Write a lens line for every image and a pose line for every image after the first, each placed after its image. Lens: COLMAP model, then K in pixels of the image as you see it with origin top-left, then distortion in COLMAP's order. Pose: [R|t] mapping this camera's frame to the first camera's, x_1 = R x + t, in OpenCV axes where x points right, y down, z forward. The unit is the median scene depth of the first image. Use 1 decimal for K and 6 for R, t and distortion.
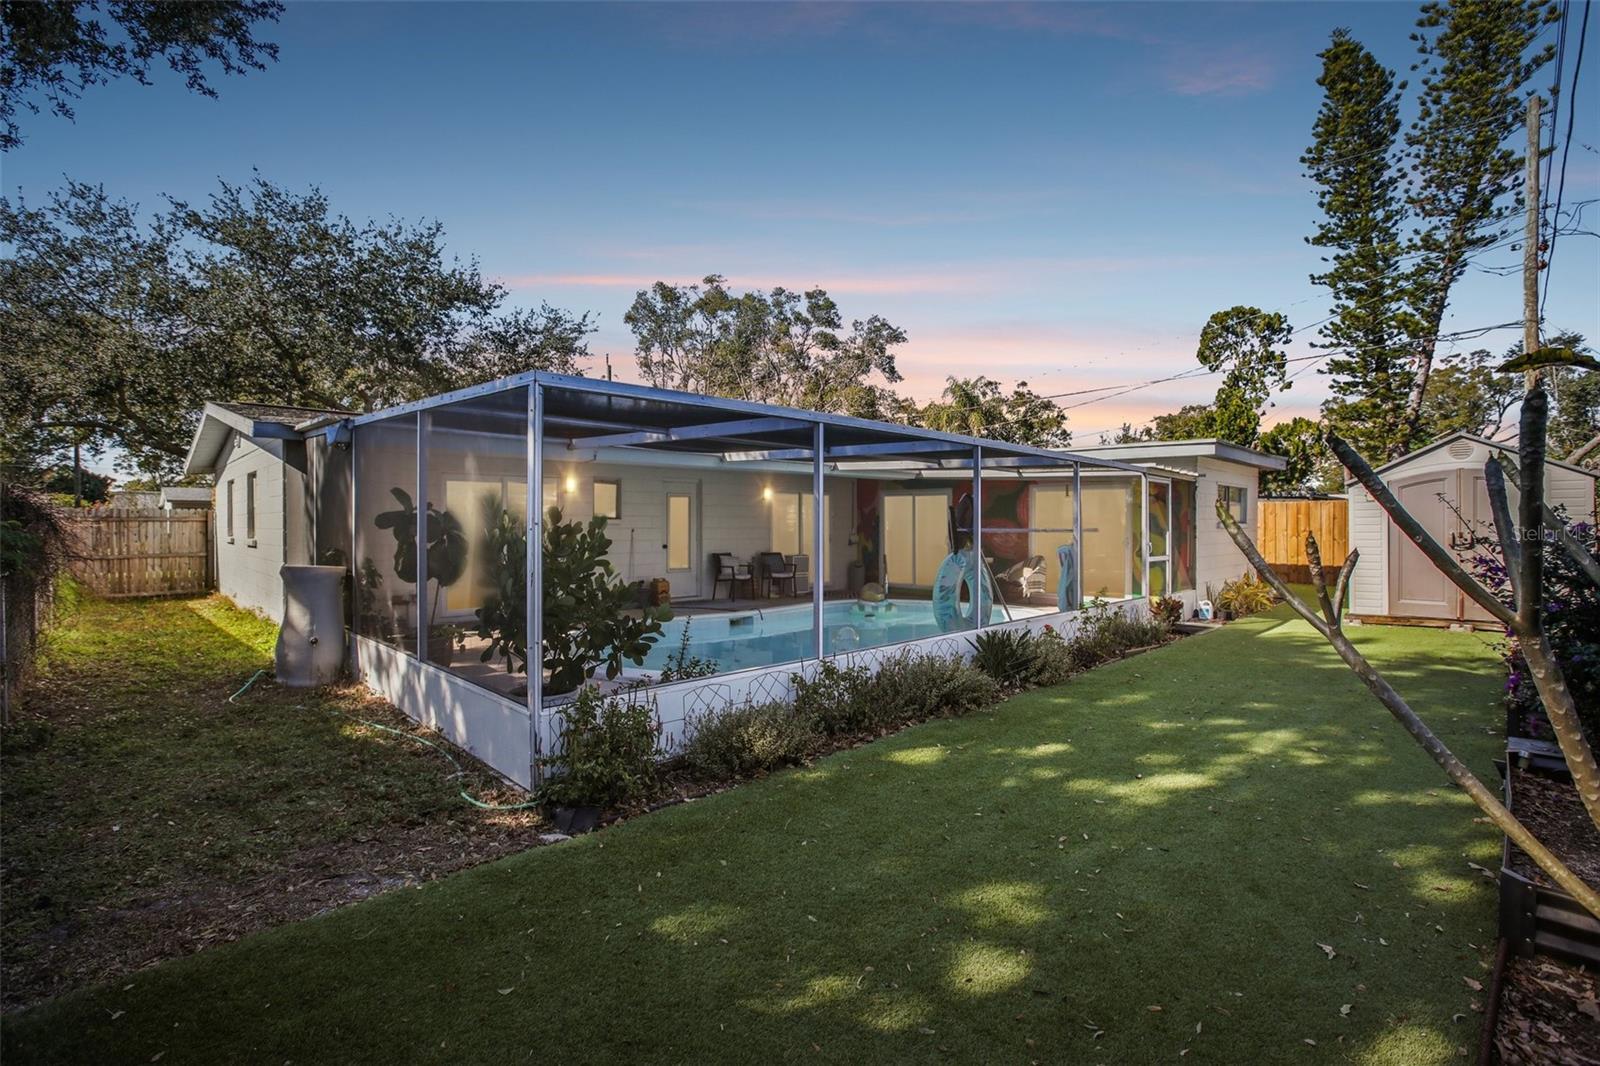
lens RADIAL K [[686.2, 0, 800.0], [0, 686.2, 533.0], [0, 0, 1]] dist [-0.028928, 0.003679]
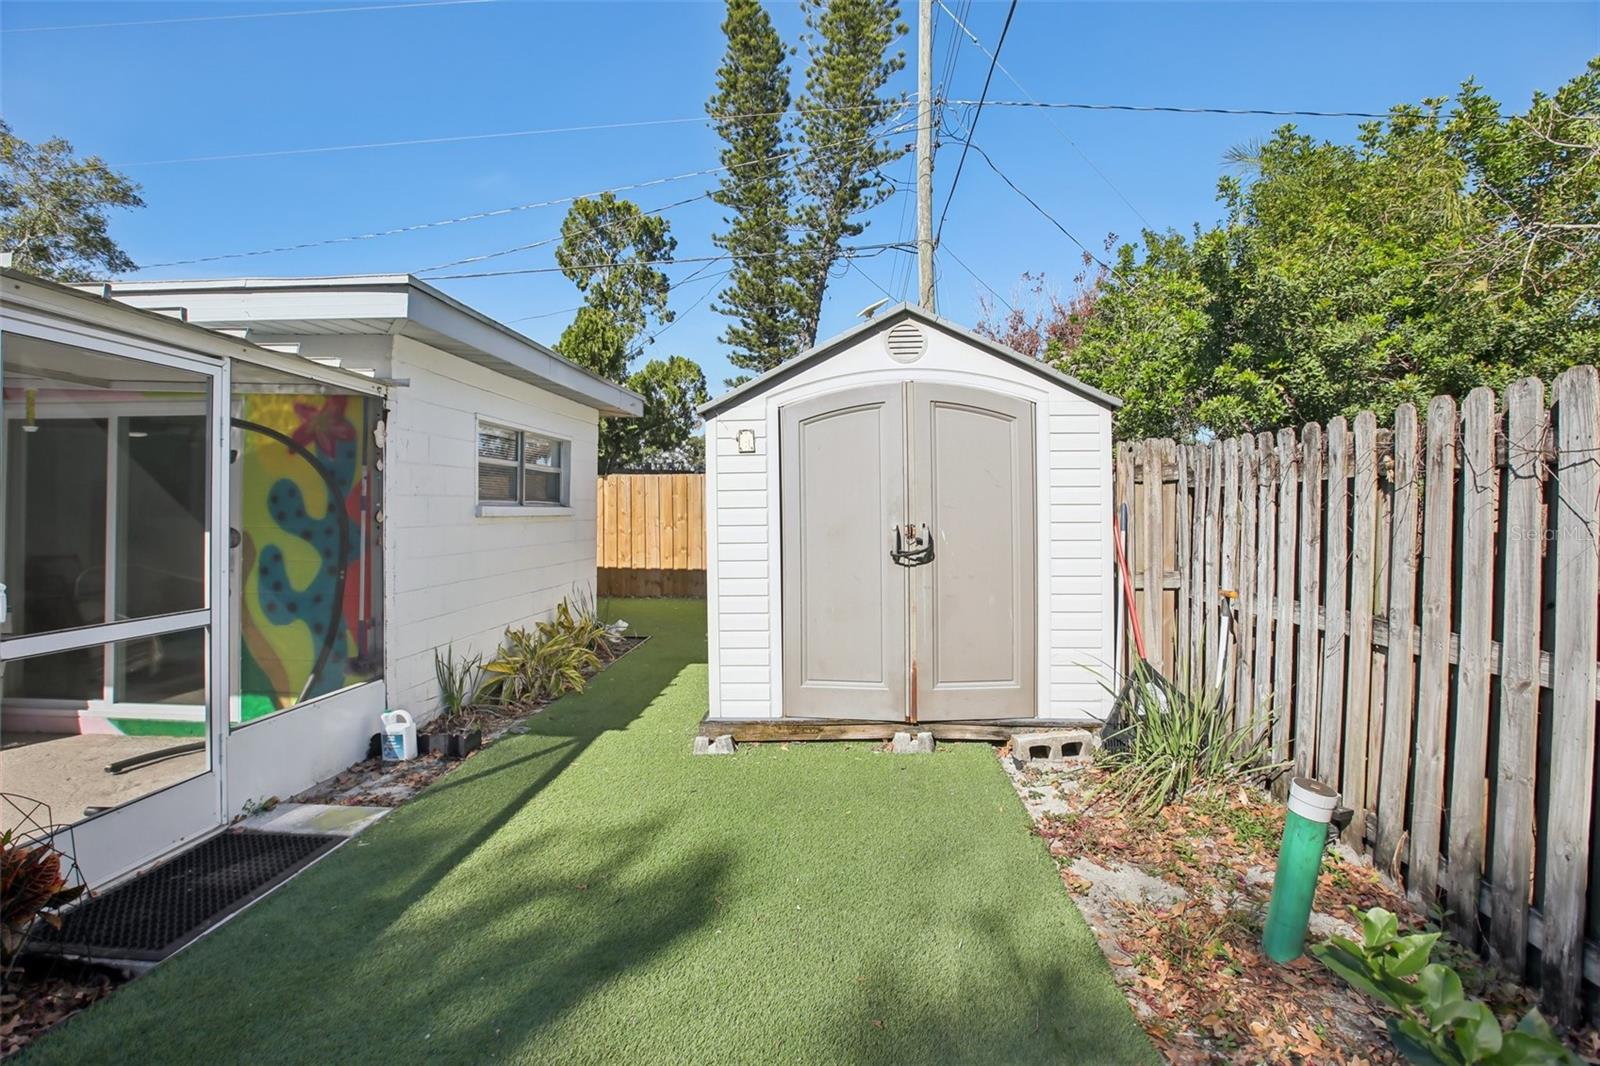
lens RADIAL K [[729.2, 0, 798.3], [0, 729.2, 516.2], [0, 0, 1]] dist [-0.028279, 0.001042]
pose [[0.737839, -0.004222, 0.674963, 0.212219], [0.007876, 0.999966, -0.002354, -0.001988], [-0.674930, 0.007053, 0.737848, 0.237828]]
